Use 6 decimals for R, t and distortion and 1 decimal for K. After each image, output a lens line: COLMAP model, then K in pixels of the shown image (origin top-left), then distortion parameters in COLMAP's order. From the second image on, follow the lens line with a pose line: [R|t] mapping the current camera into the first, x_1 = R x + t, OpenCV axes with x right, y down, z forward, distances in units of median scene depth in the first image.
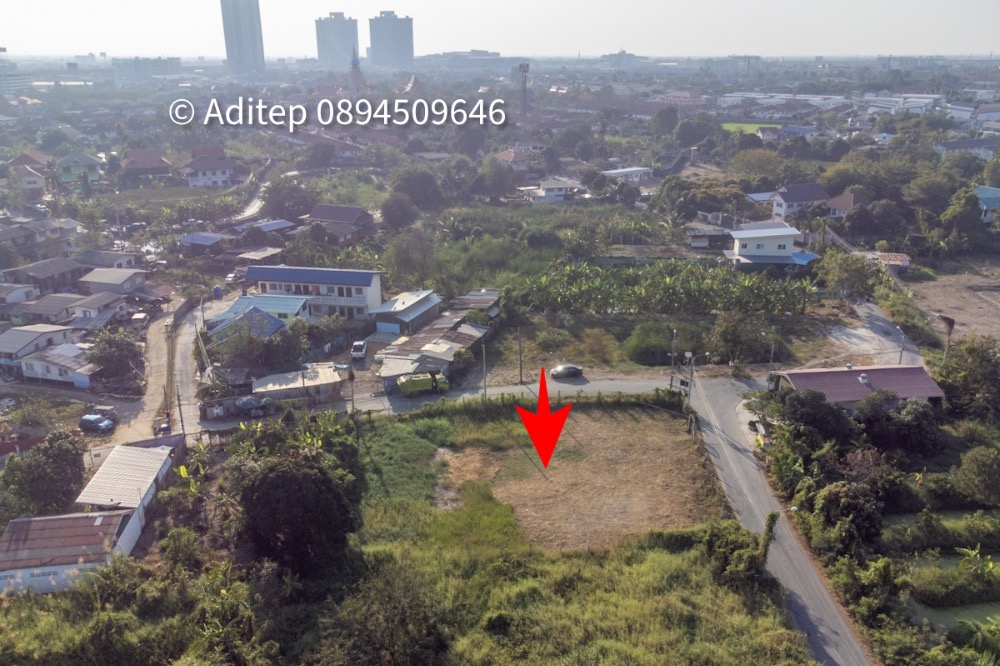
lens RADIAL K [[782.2, 0, 502.6], [0, 782.2, 355.4], [0, 0, 1]] dist [0.020498, -0.010196]
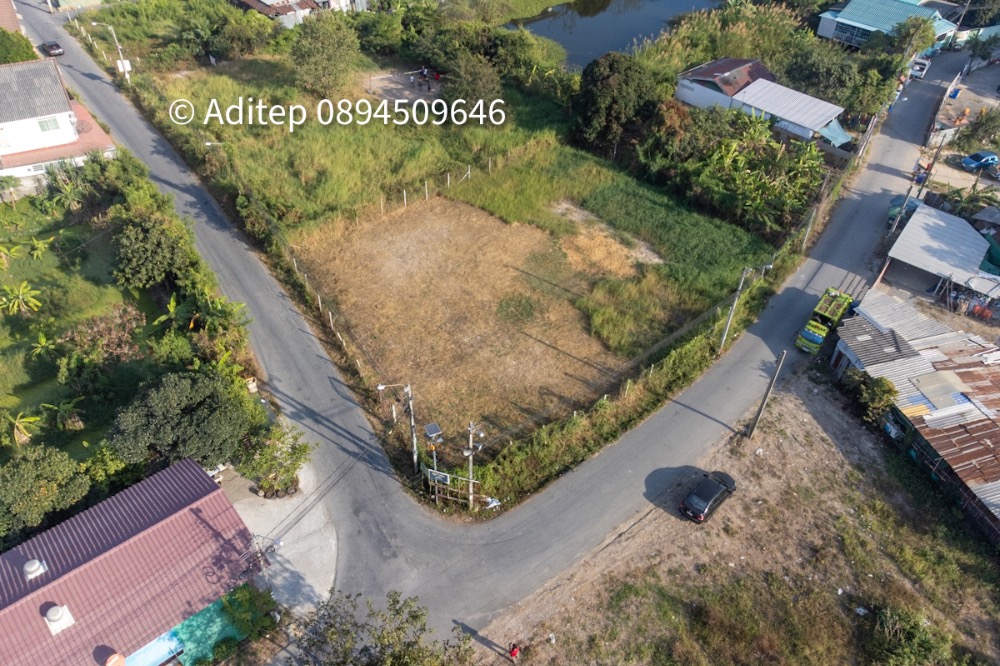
lens RADIAL K [[747.6, 0, 500.9], [0, 747.6, 351.3], [0, 0, 1]] dist [0.016029, 0.001916]
pose [[-0.823543, 0.362167, -0.436592, 0.371672], [-0.230348, 0.489832, 0.840836, -0.388575], [0.518380, 0.793032, -0.319973, 1.110754]]
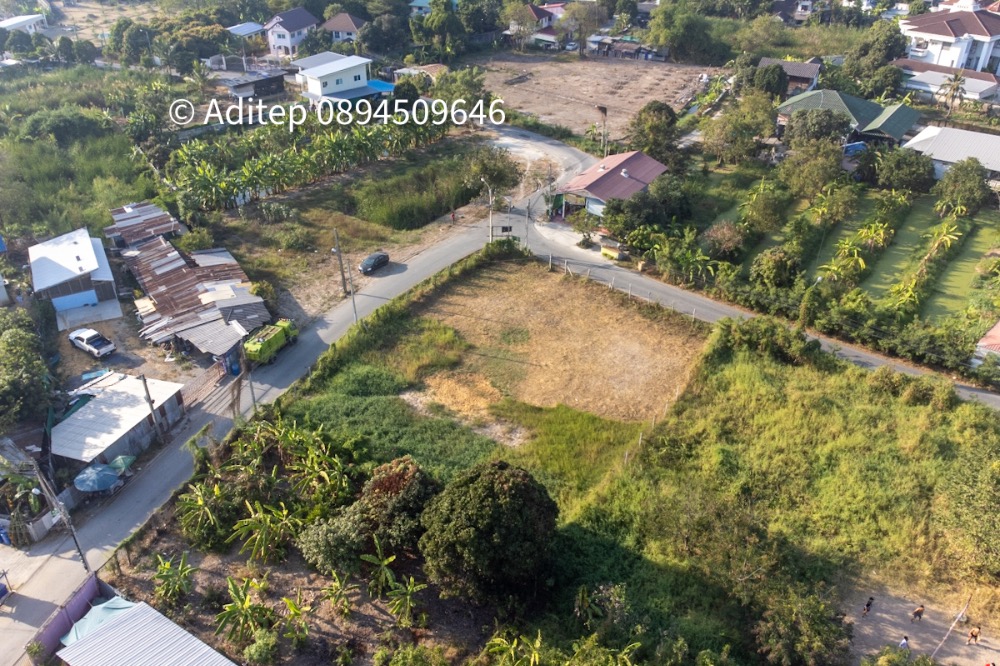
lens RADIAL K [[760.8, 0, 504.6], [0, 760.8, 353.8], [0, 0, 1]] dist [0.017618, -0.006265]
pose [[0.628597, -0.421955, 0.653315, -0.457261], [0.278727, 0.906451, 0.317265, -0.124934], [-0.726069, -0.017335, 0.687403, 0.350533]]
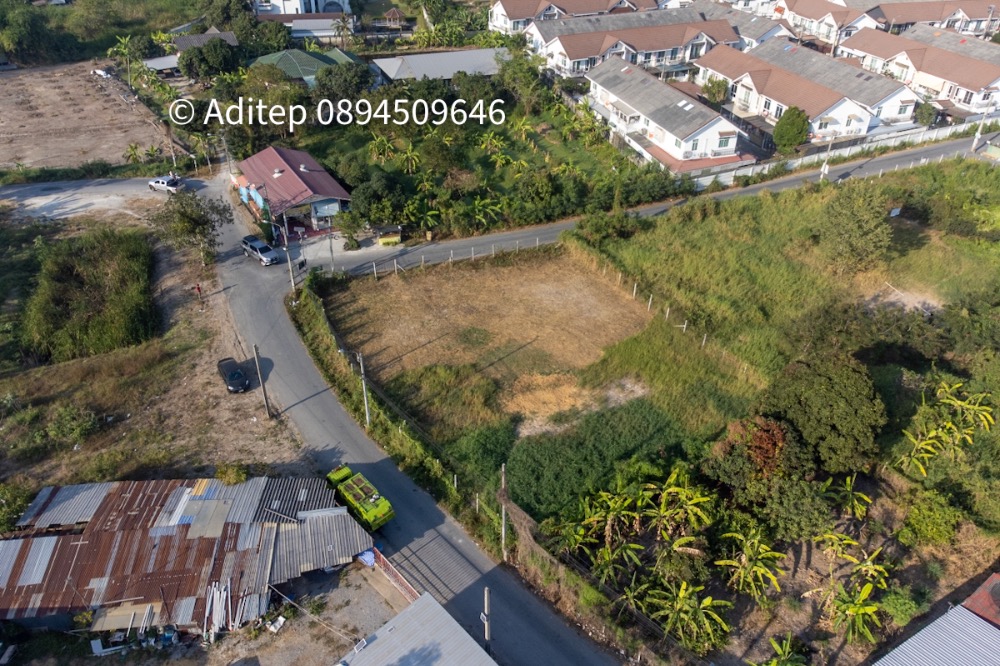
lens RADIAL K [[732.9, 0, 504.7], [0, 732.9, 316.7], [0, 0, 1]] dist [0.013631, 0.002532]
pose [[-0.394735, -0.510220, 0.764107, -0.486979], [0.318415, 0.704137, 0.634668, -0.358017], [-0.861856, 0.493829, -0.115486, 0.939204]]
